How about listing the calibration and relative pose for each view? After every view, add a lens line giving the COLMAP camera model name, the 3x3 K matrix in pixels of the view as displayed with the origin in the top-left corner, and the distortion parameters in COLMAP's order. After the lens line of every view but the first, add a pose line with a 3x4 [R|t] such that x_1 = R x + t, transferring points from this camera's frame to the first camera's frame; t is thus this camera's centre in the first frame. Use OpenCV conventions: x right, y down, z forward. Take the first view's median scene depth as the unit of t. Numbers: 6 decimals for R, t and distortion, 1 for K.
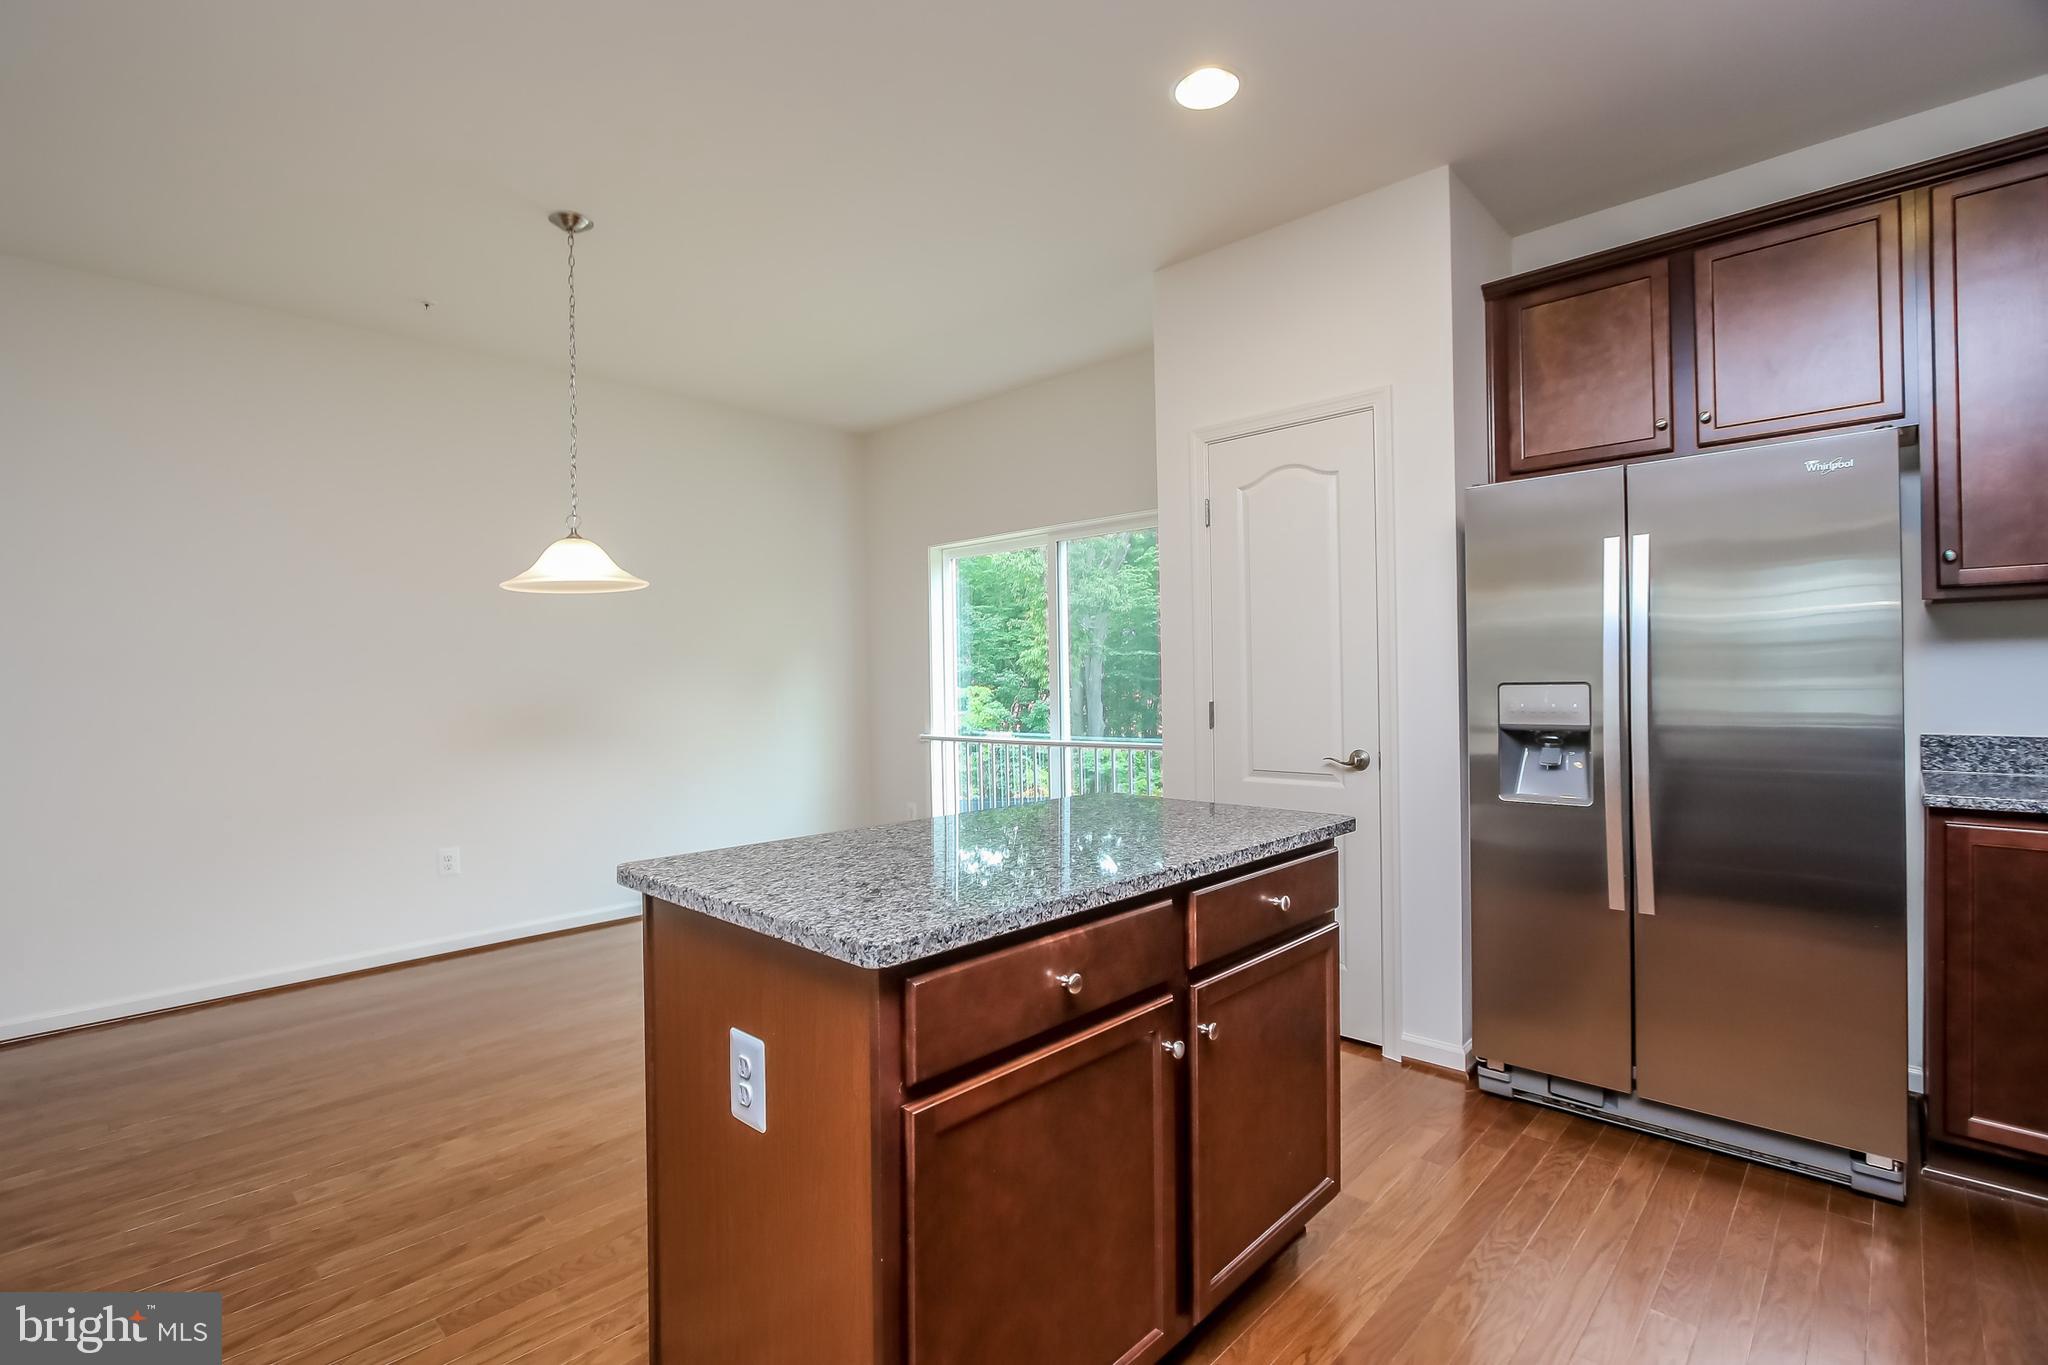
lens RADIAL K [[969.2, 0, 1031.8], [0, 969.2, 670.8], [0, 0, 1]] dist [-0.004884, 0.000025]
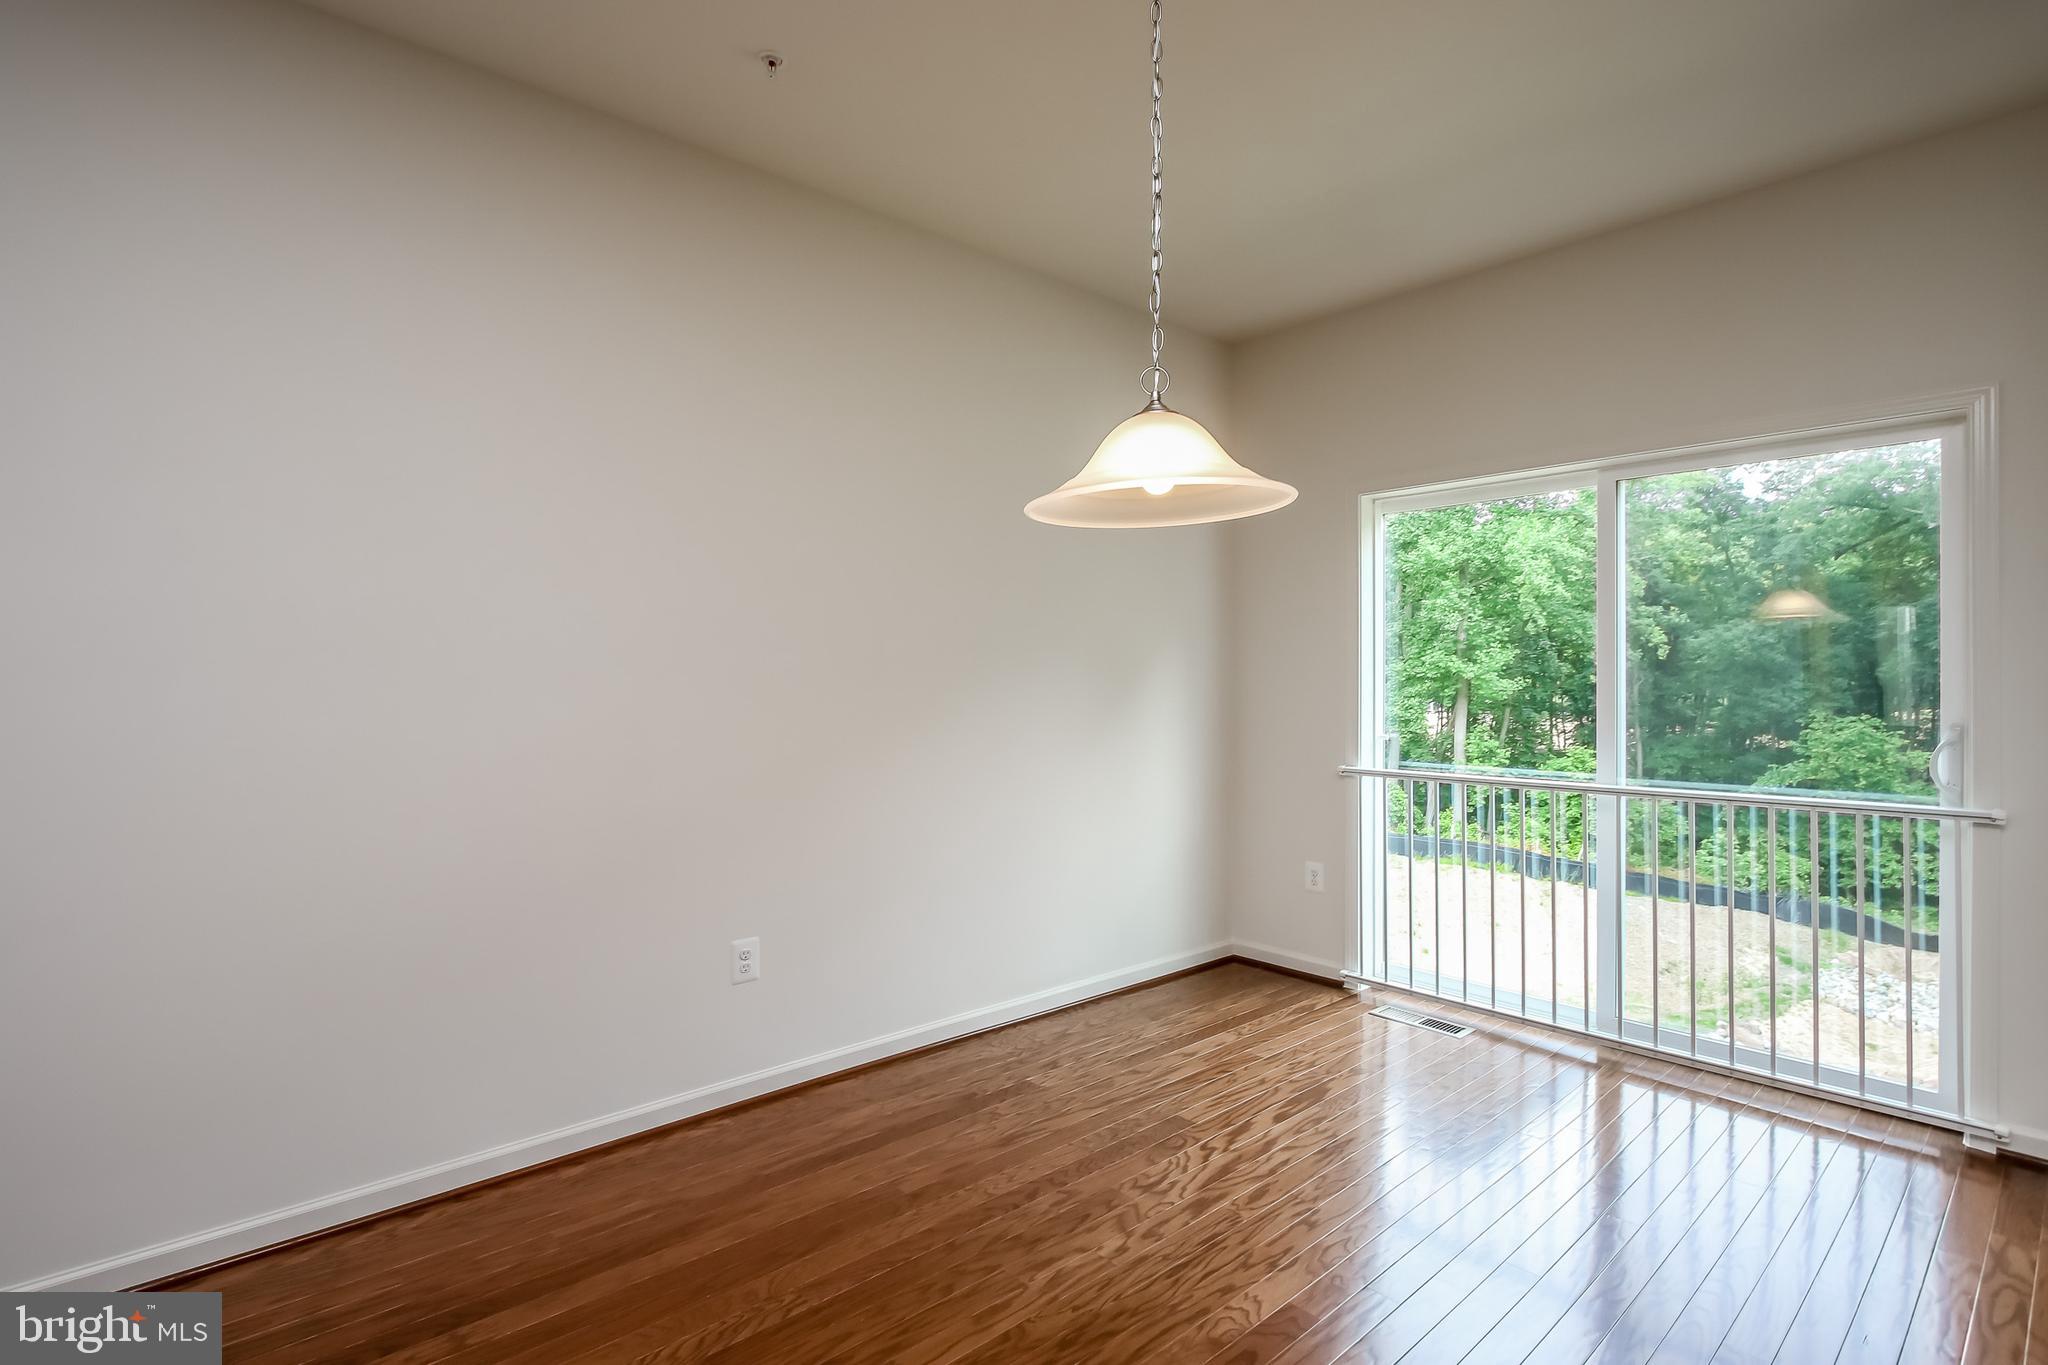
lens RADIAL K [[969.2, 0, 1013.1], [0, 969.2, 673.5], [0, 0, 1]] dist [-0.004884, 0.000025]
pose [[0.995992, 0.016311, -0.087940, -0.490009], [-0.016259, 0.999867, 0.001305, 0.003333], [0.087949, 0.000130, 0.996125, 0.491692]]
